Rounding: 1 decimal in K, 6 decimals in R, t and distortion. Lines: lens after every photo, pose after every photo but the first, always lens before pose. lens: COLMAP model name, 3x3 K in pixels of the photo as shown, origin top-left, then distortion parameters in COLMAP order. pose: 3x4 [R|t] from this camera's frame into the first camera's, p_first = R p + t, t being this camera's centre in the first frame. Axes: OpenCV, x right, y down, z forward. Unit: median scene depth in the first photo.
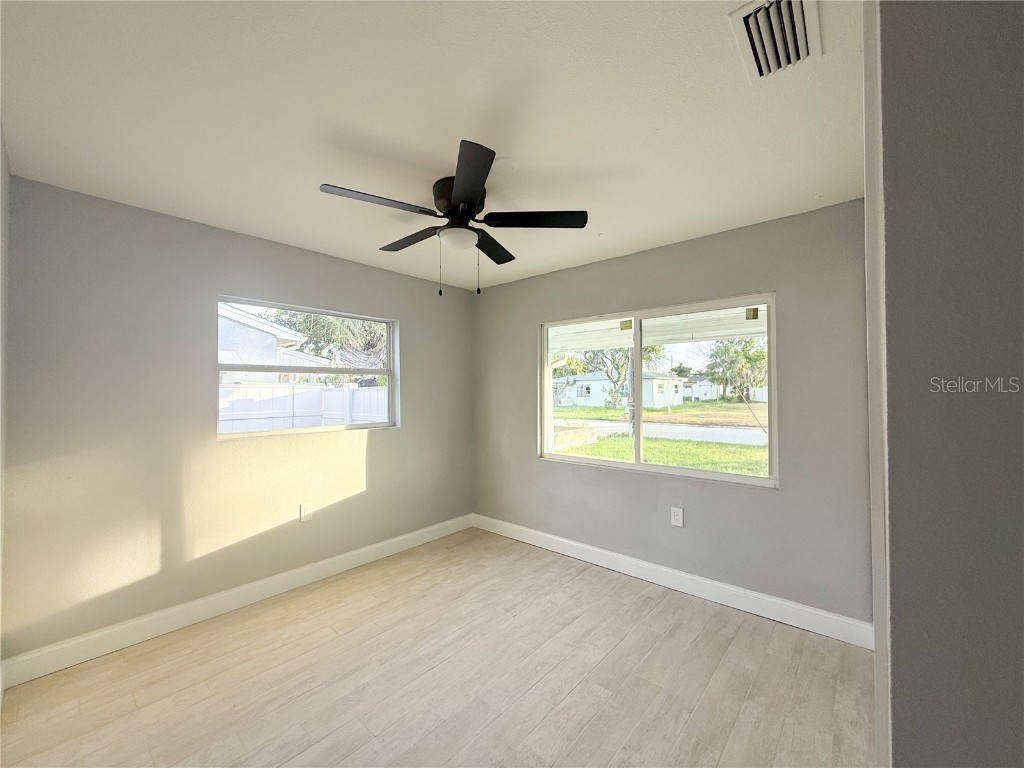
lens RADIAL K [[402.5, 0, 512.0], [0, 402.5, 384.0], [0, 0, 1]] dist [0.001060, 0.000135]
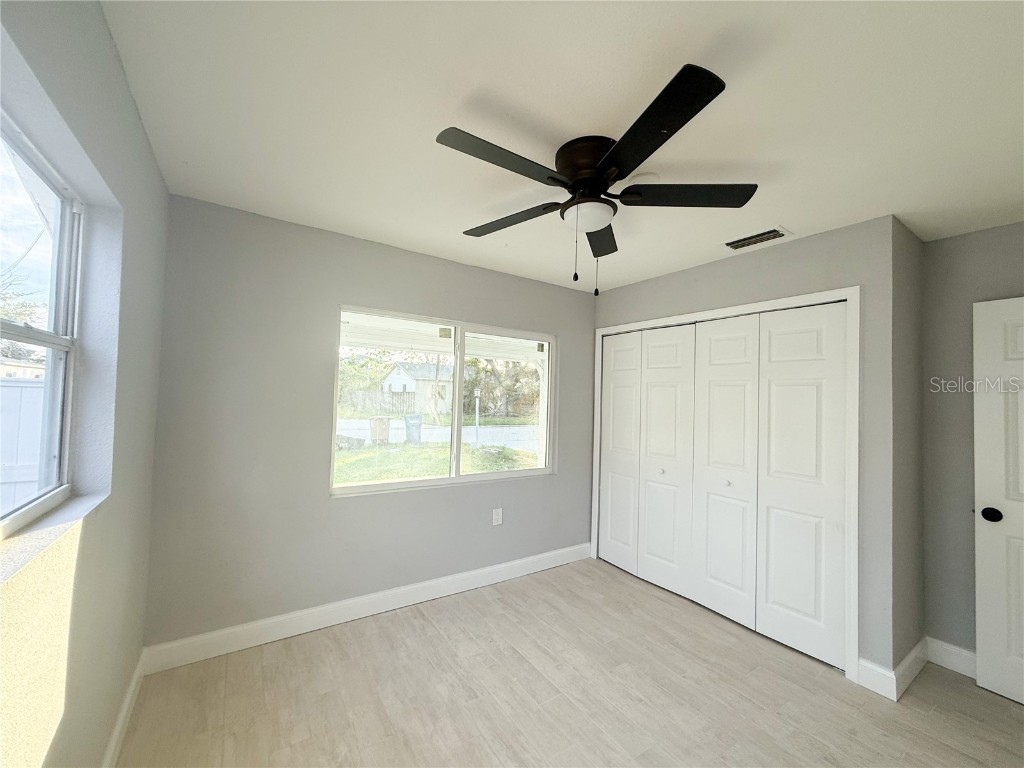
lens RADIAL K [[402.5, 0, 512.0], [0, 402.5, 384.0], [0, 0, 1]] dist [0.001060, 0.000135]
pose [[0.275457, 0.044754, 0.960271, -0.711595], [-0.047524, 0.998328, -0.032896, -0.002666], [-0.960138, -0.036575, 0.277124, 0.708549]]
